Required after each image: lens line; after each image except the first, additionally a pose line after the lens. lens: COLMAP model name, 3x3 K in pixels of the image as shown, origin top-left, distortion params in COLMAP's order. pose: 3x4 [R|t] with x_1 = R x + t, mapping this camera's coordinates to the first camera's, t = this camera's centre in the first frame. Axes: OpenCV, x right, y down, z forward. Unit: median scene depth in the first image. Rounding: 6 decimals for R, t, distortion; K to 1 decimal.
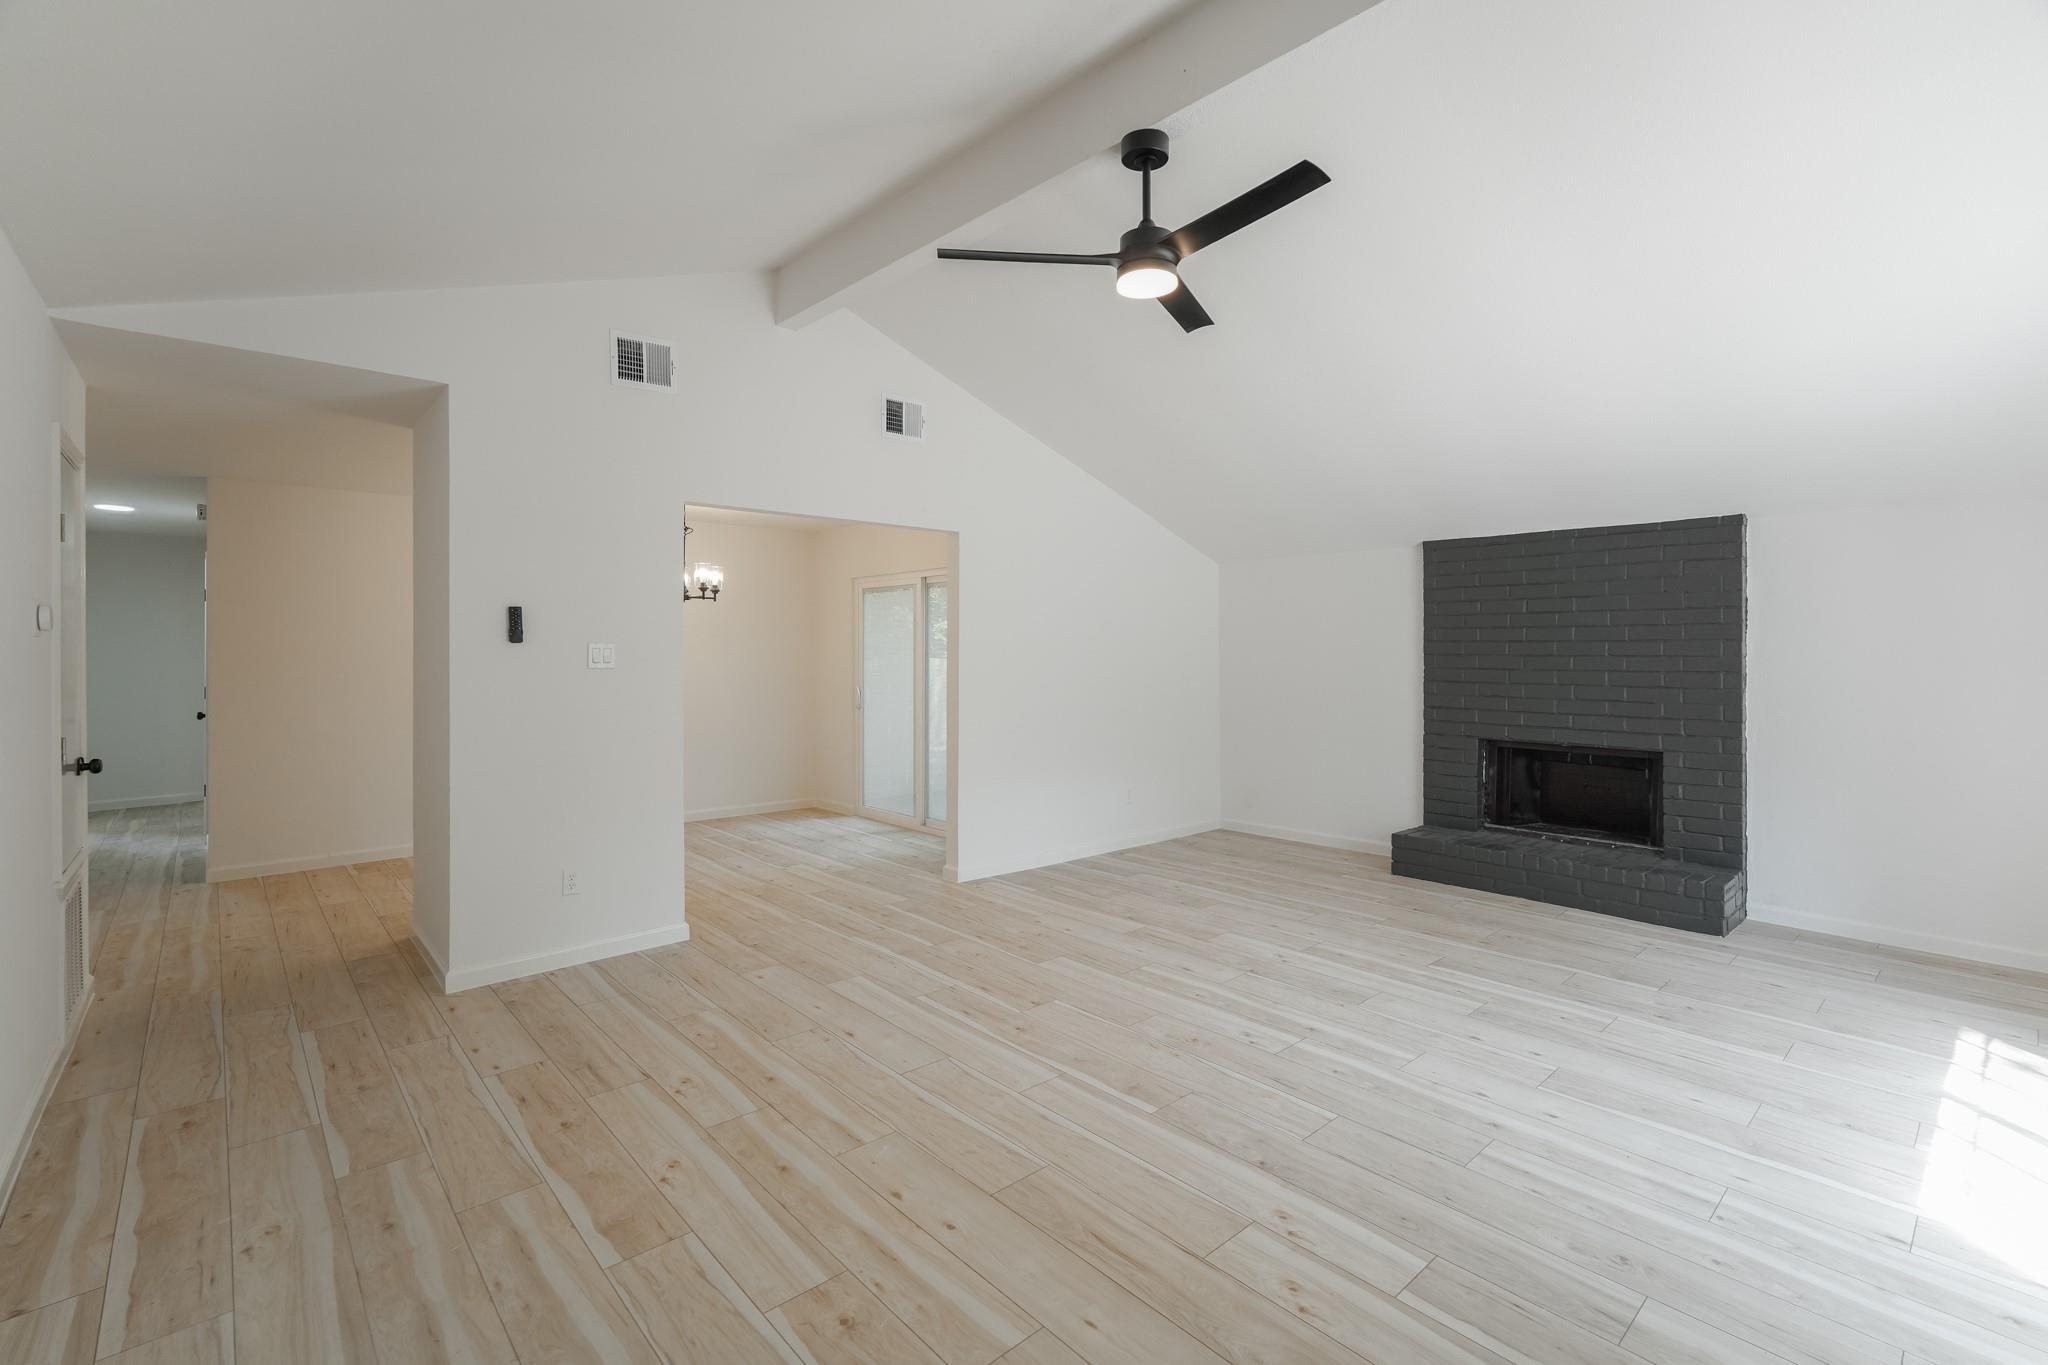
lens RADIAL K [[918.8, 0, 1041.8], [0, 918.8, 652.0], [0, 0, 1]] dist [-0.018015, 0.007113]
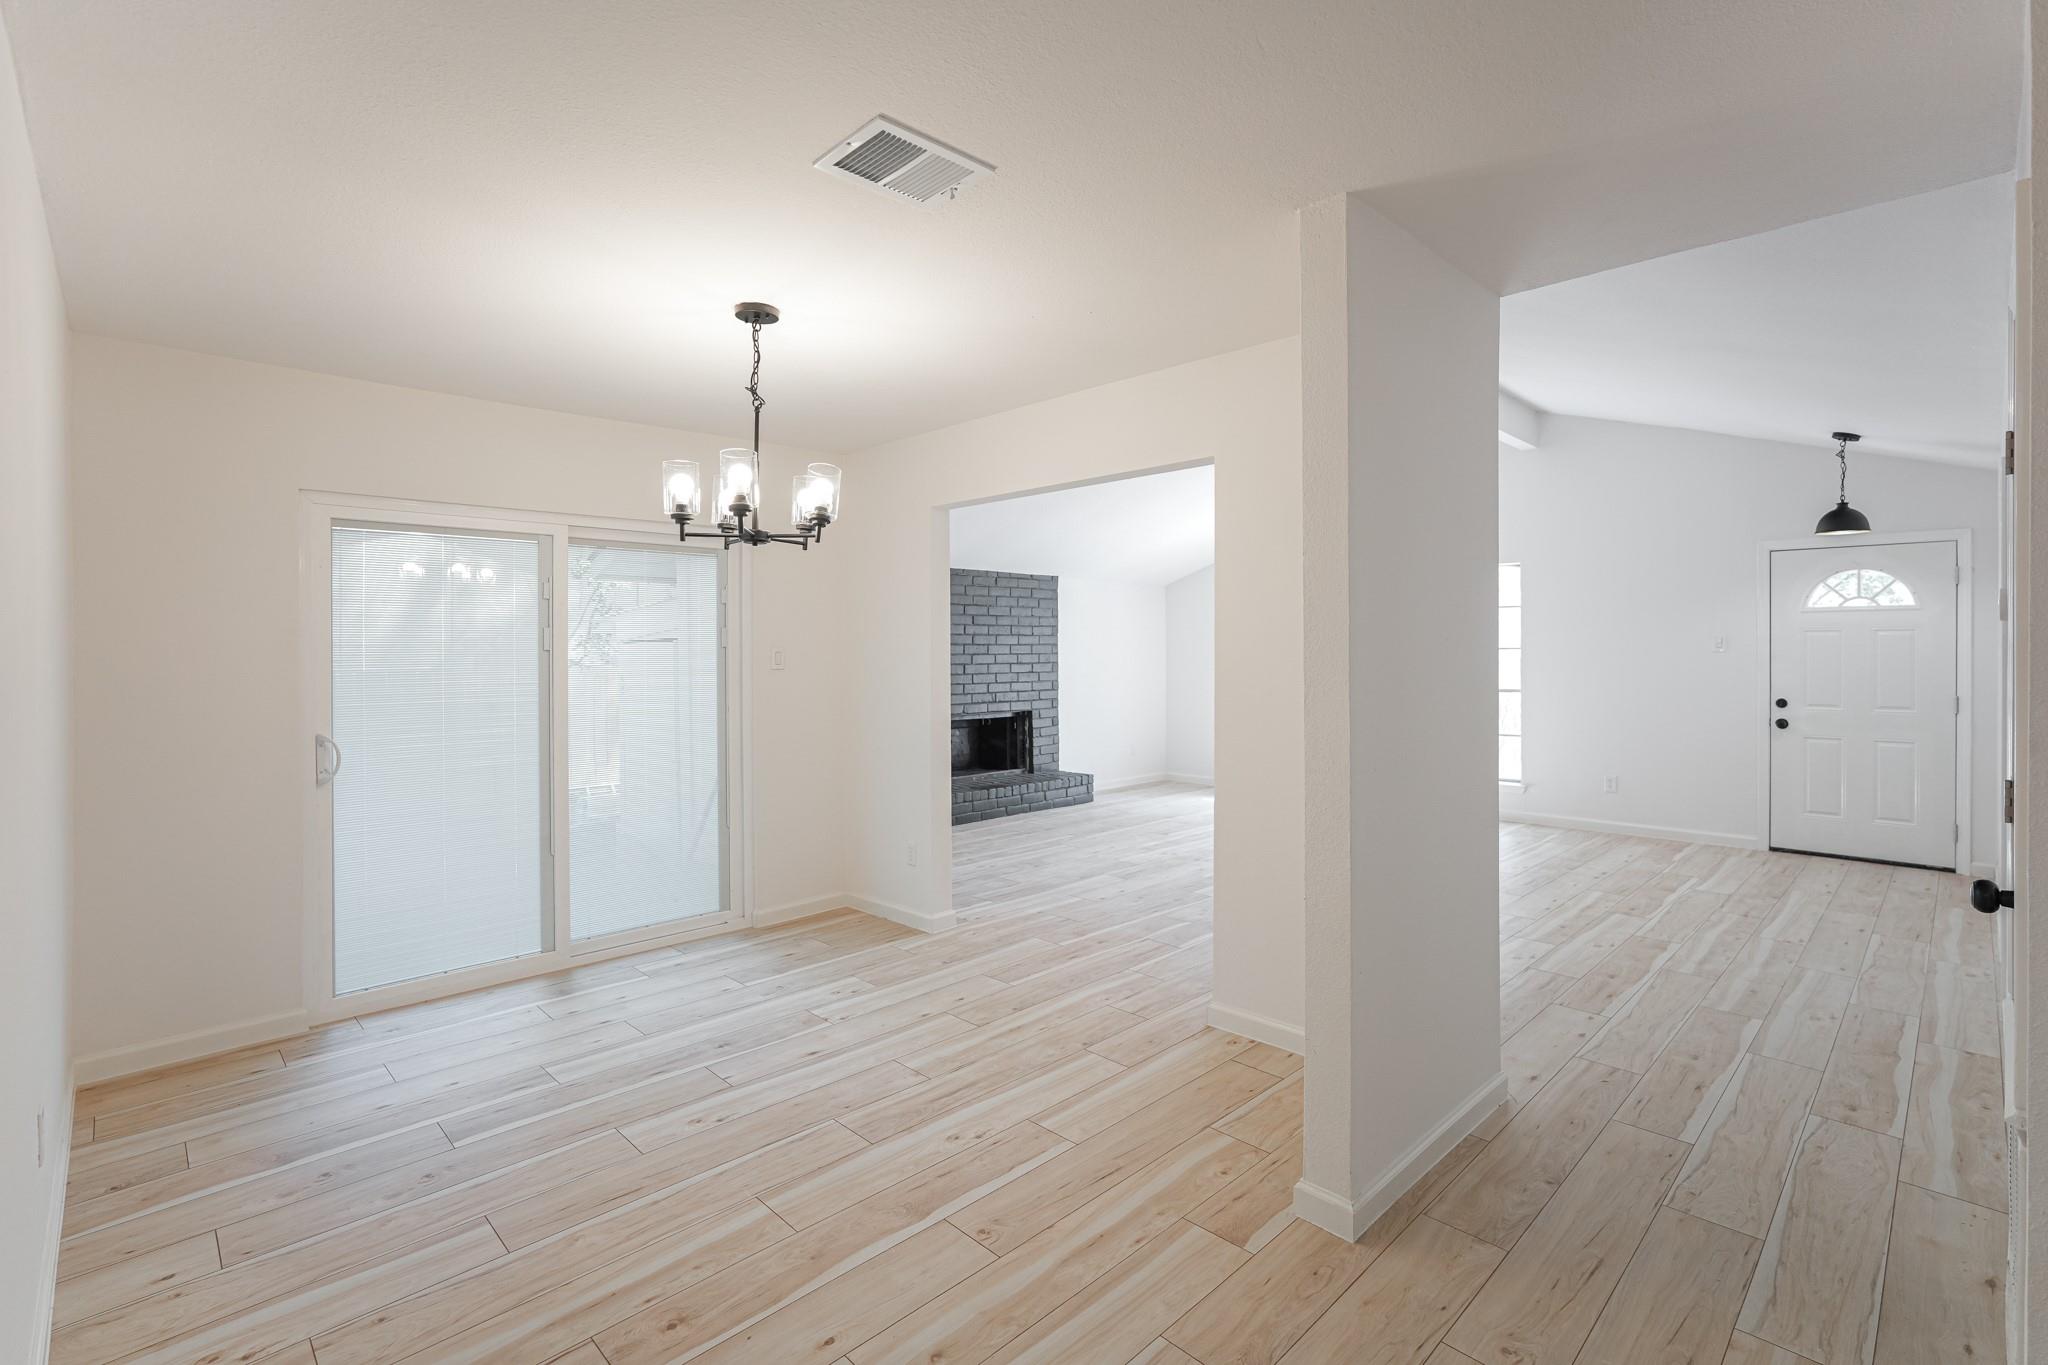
lens RADIAL K [[933.0, 0, 1049.1], [0, 933.0, 651.2], [0, 0, 1]] dist [-0.015999, 0.009837]
pose [[-0.045561, -0.001300, 0.998961, -1.452175], [0.006663, 0.999977, 0.001605, -0.003441], [-0.998939, 0.006729, -0.045552, 1.455712]]
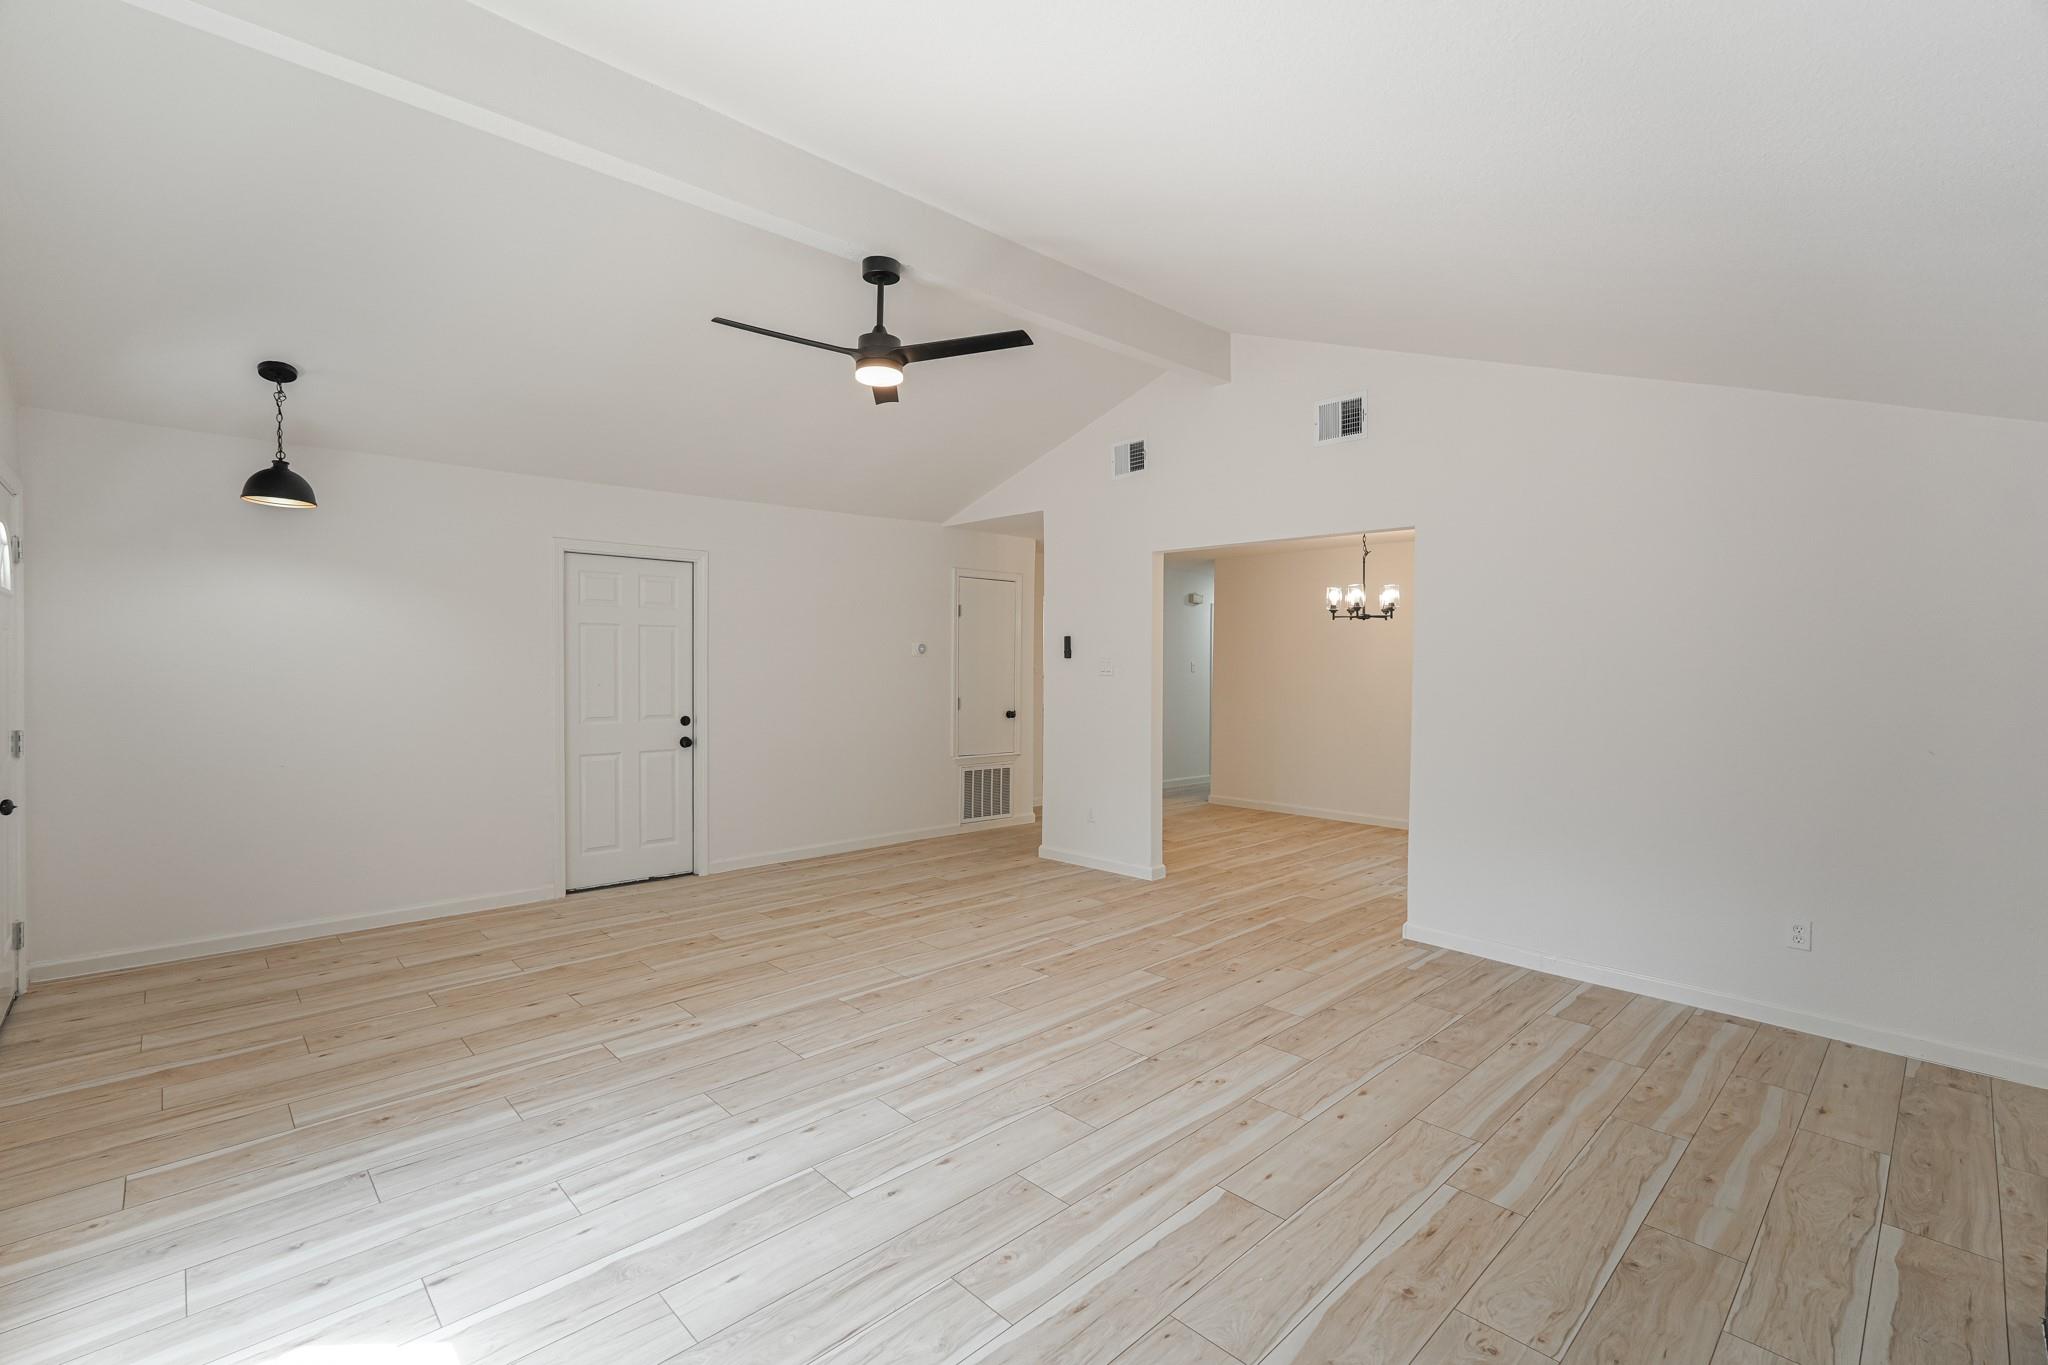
lens RADIAL K [[912.1, 0, 1025.6], [0, 912.1, 657.6], [0, 0, 1]] dist [-0.020588, 0.010717]
pose [[0.020143, -0.002439, -0.999794, 1.148877], [-0.010535, 0.999941, -0.002651, -0.007139], [0.999742, 0.010586, 0.020116, 0.960218]]
